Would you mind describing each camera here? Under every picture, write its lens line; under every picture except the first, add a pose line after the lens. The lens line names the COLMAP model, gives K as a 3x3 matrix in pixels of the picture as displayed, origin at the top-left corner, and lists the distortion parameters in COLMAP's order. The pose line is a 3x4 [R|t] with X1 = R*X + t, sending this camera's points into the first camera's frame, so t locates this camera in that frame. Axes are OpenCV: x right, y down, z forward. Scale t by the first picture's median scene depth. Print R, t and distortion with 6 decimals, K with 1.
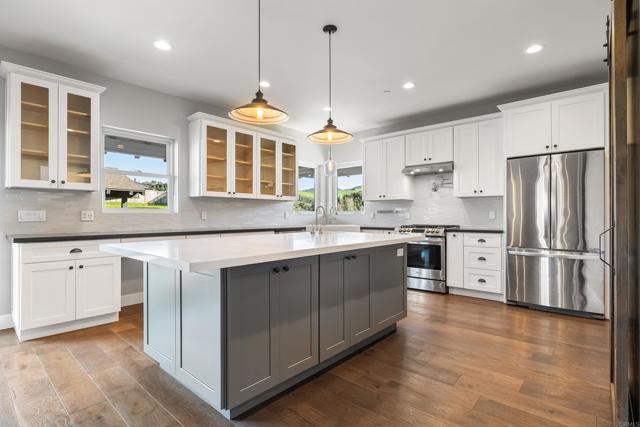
lens RADIAL K [[322.5, 0, 320.0], [0, 322.5, 214.6], [0, 0, 1]] dist [-0.001598, 0.000130]
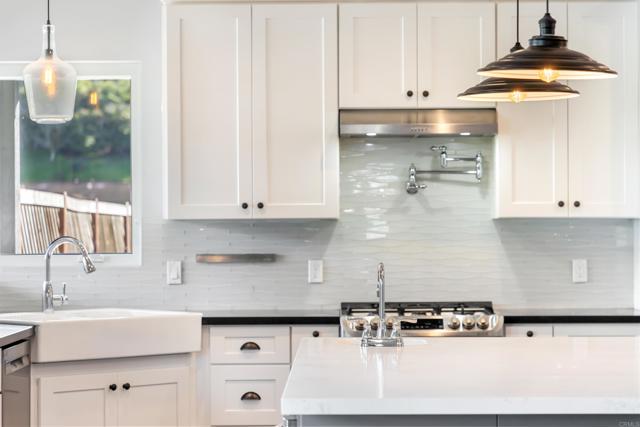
lens RADIAL K [[1833.8, 0, 321.2], [0, 1833.8, 213.9], [0, 0, 1]] dist [0.238975, 0.000000]
pose [[0.757103, -0.000207, 0.653296, -0.893545], [0.000257, 1.000000, 0.000018, -0.054308], [-0.653296, 0.000154, 0.757103, -0.286839]]
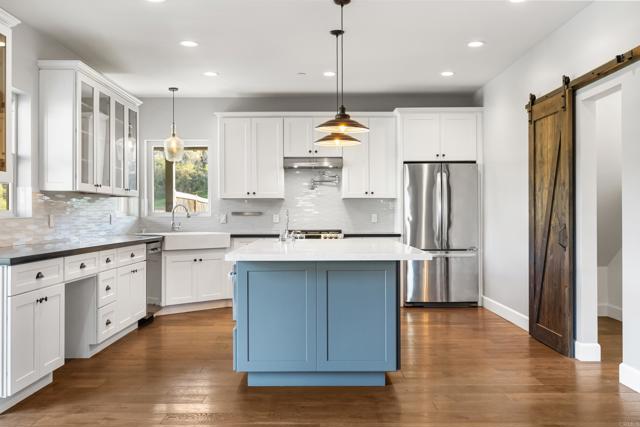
lens RADIAL K [[626.5, 0, 321.1], [0, 626.5, 213.3], [0, 0, 1]] dist [0.021010, 0.000000]
pose [[0.745235, -0.000974, 0.666801, -0.728027], [-0.000688, 0.999997, 0.002230, -0.014449], [-0.666801, -0.002121, 0.745232, -0.224384]]
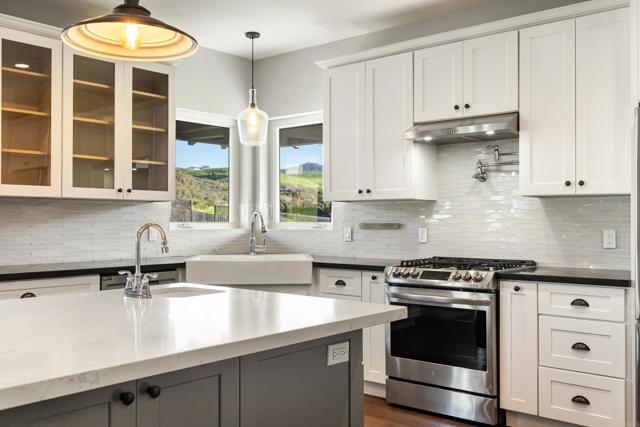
lens RADIAL K [[626.5, 0, 321.2], [0, 626.5, 211.8], [0, 0, 1]] dist [0.021010, 0.000000]
pose [[0.999853, 0.001066, 0.017134, 0.130399], [-0.000922, 0.999964, -0.008447, -0.023975], [-0.017143, 0.008430, 0.999818, 0.166384]]
